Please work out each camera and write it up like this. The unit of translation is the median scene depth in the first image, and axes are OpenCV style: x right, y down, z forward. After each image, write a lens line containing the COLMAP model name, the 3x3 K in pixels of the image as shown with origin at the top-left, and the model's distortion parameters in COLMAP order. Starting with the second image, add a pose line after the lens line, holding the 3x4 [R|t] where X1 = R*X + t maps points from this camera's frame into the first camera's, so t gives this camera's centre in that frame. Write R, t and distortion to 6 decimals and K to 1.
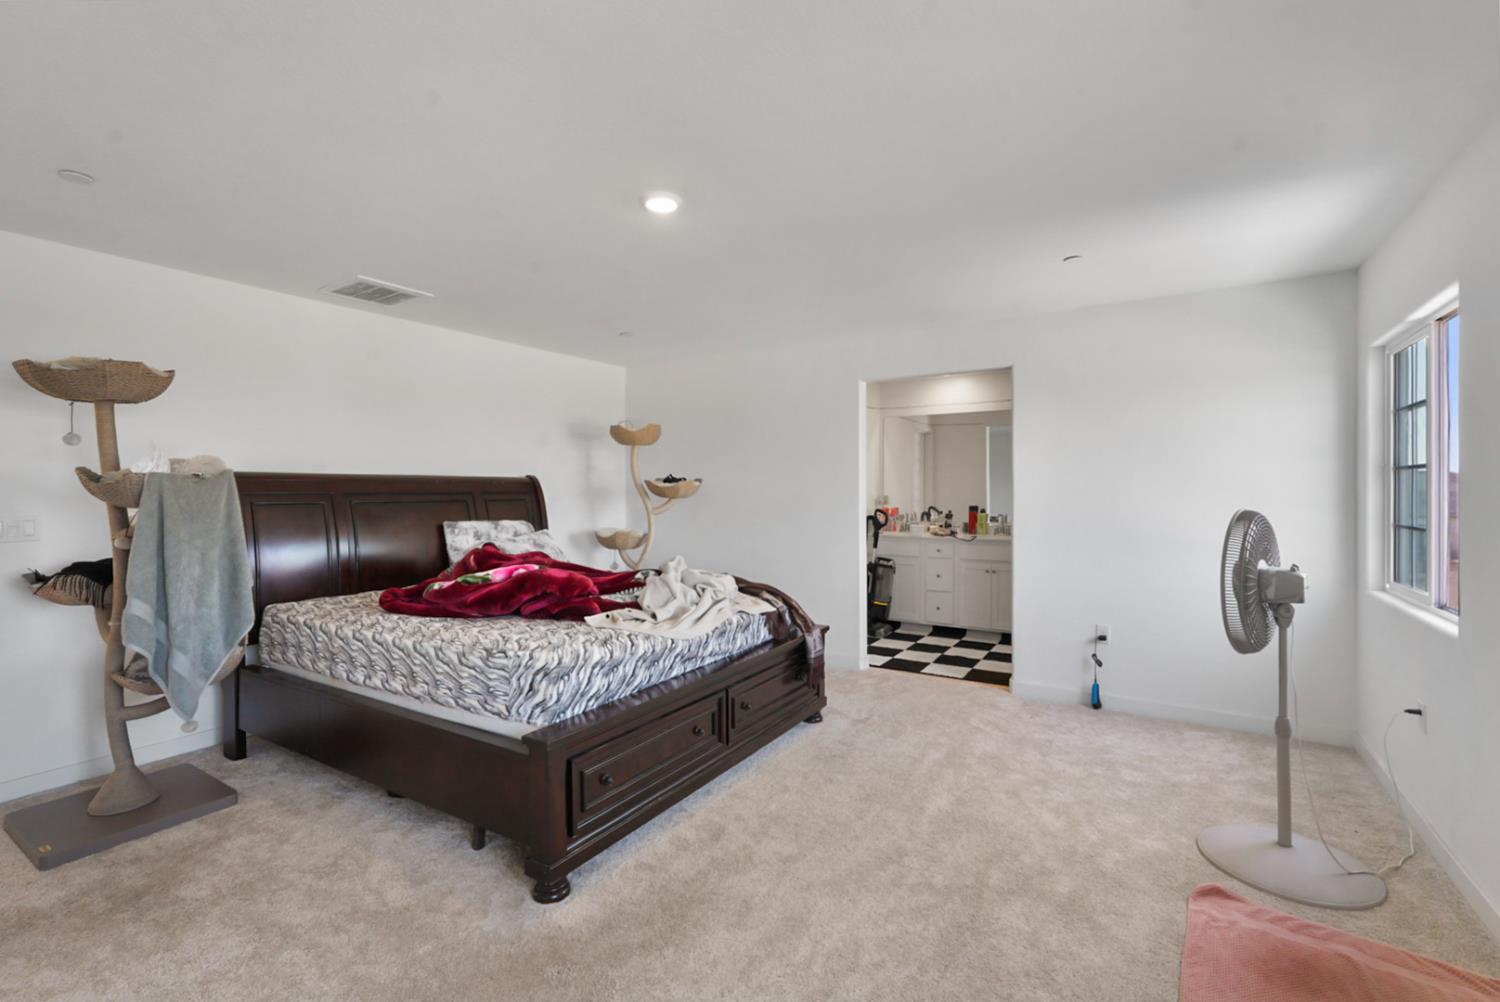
lens RADIAL K [[666.7, 0, 748.6], [0, 666.7, 496.2], [0, 0, 1]] dist [-0.008361, 0.003723]
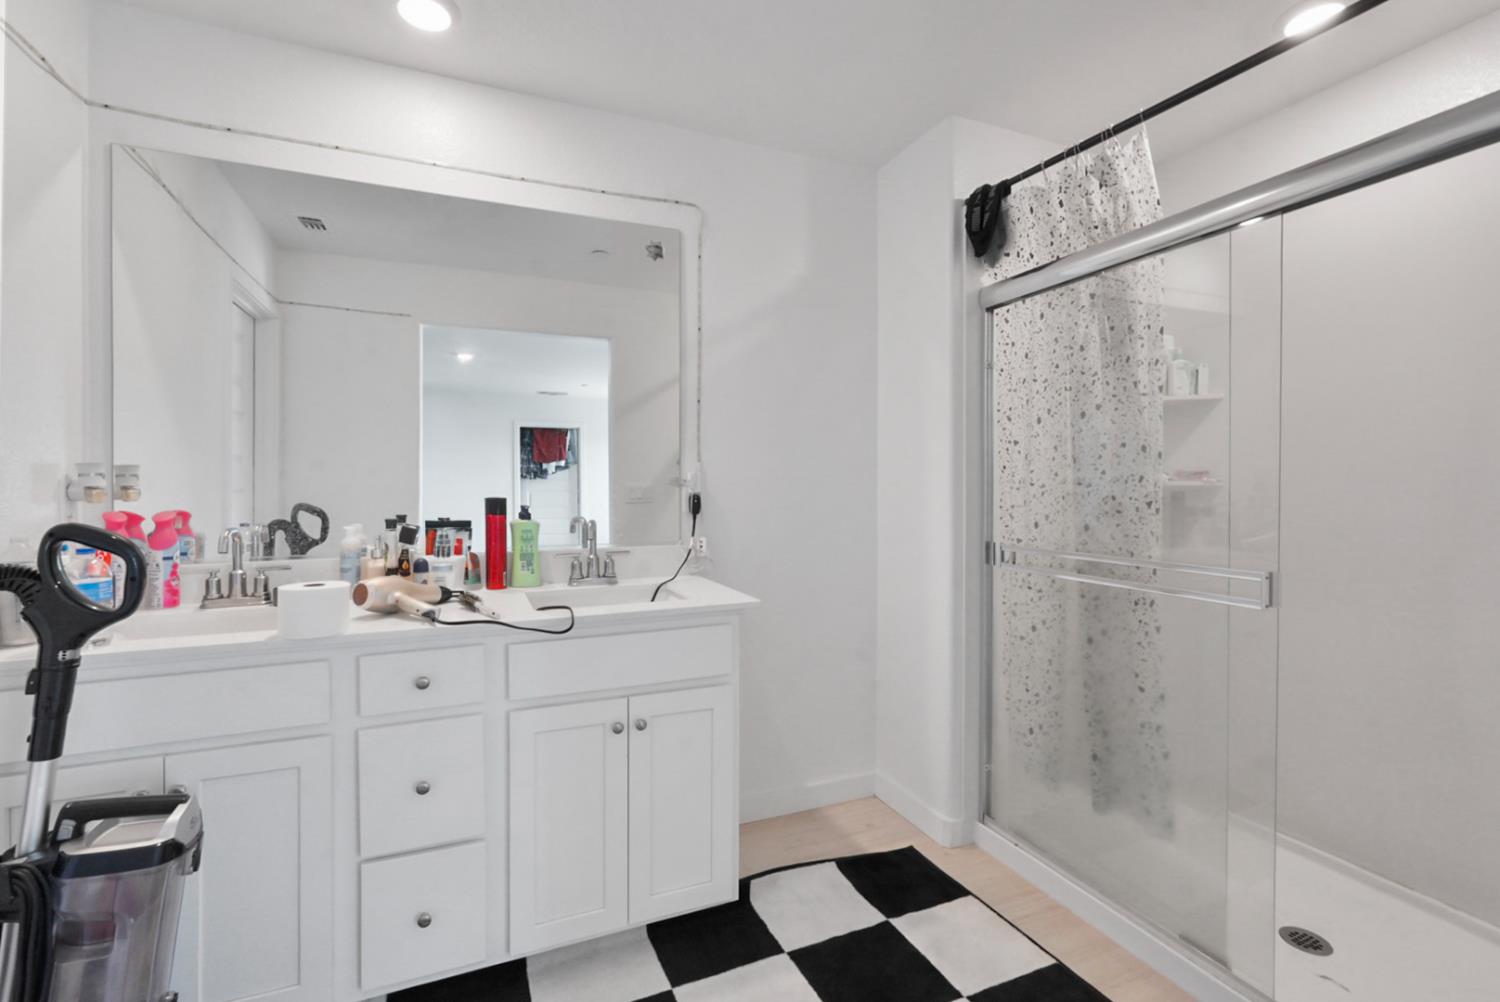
lens RADIAL K [[666.7, 0, 752.0], [0, 666.7, 488.8], [0, 0, 1]] dist [-0.008361, 0.003723]
pose [[0.570136, -0.007093, 0.821520, 0.152508], [0.004087, 0.999975, 0.005797, 0.009062], [-0.821540, 0.000053, 0.570151, 0.747785]]
